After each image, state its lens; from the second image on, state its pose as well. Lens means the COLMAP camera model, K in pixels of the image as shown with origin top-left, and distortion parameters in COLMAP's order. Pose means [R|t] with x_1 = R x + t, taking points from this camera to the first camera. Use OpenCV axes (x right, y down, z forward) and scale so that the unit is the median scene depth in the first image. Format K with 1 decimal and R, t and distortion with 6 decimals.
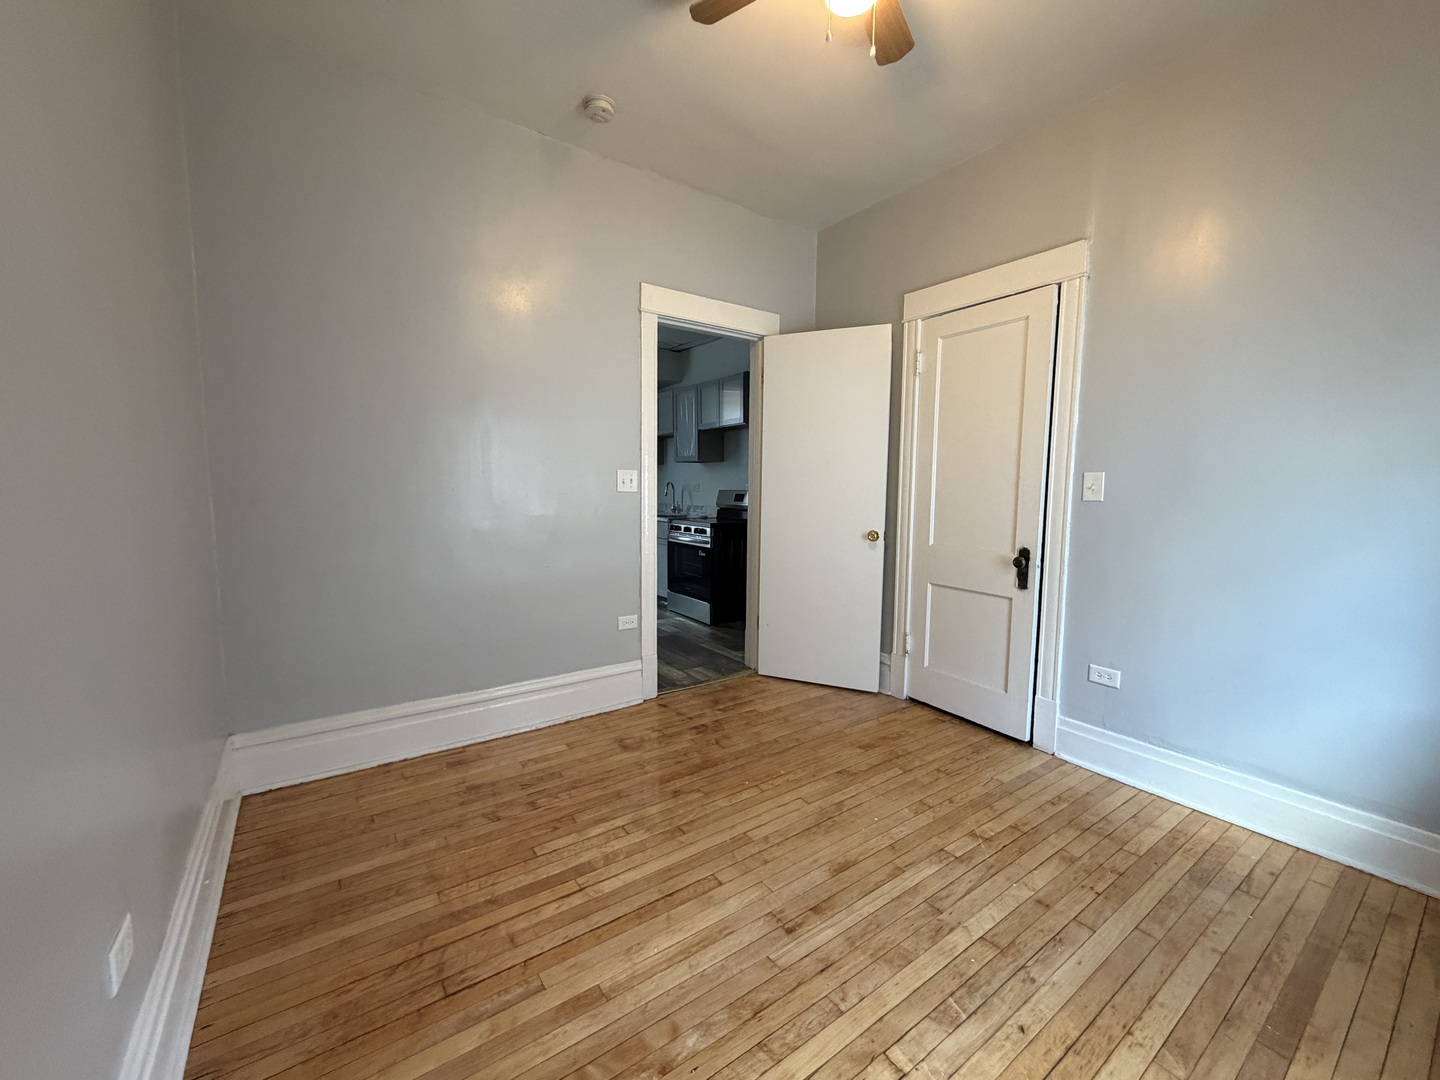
lens RADIAL K [[575.9, 0, 720.0], [0, 575.9, 540.0], [0, 0, 1]] dist [-0.001090, -0.000096]
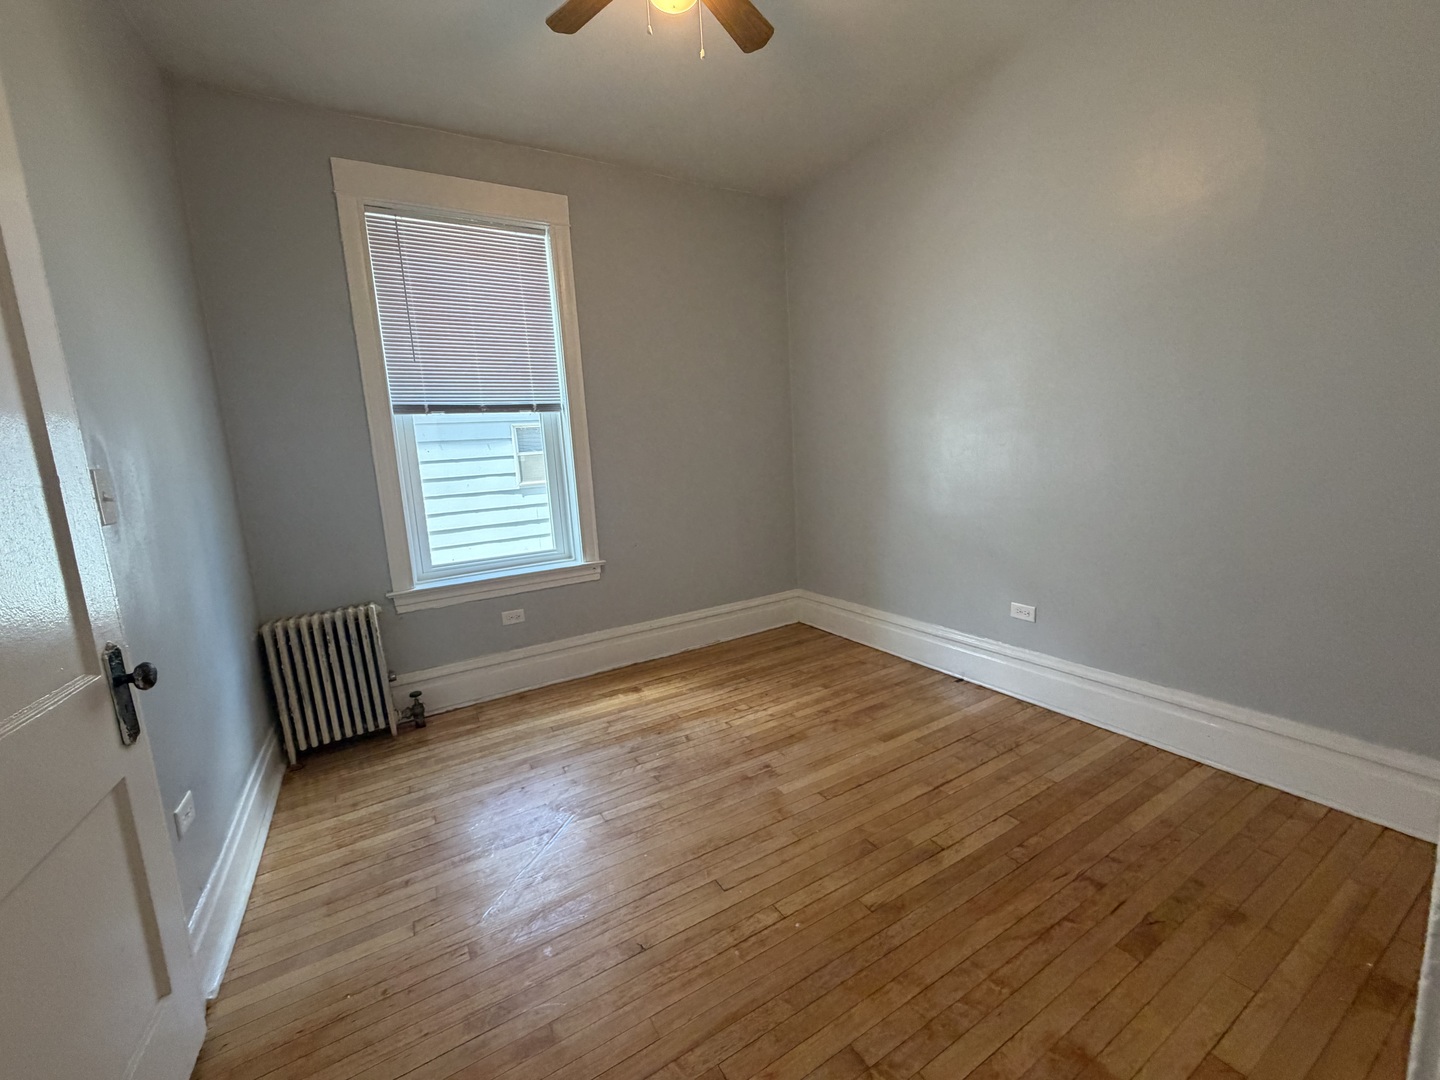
lens RADIAL K [[575.9, 0, 720.0], [0, 575.9, 540.0], [0, 0, 1]] dist [-0.001090, -0.000096]
pose [[-0.995017, 0.039890, 0.091383, 0.067545], [0.061005, 0.968486, 0.241480, -0.183442], [-0.078870, 0.245852, -0.966093, 1.826116]]
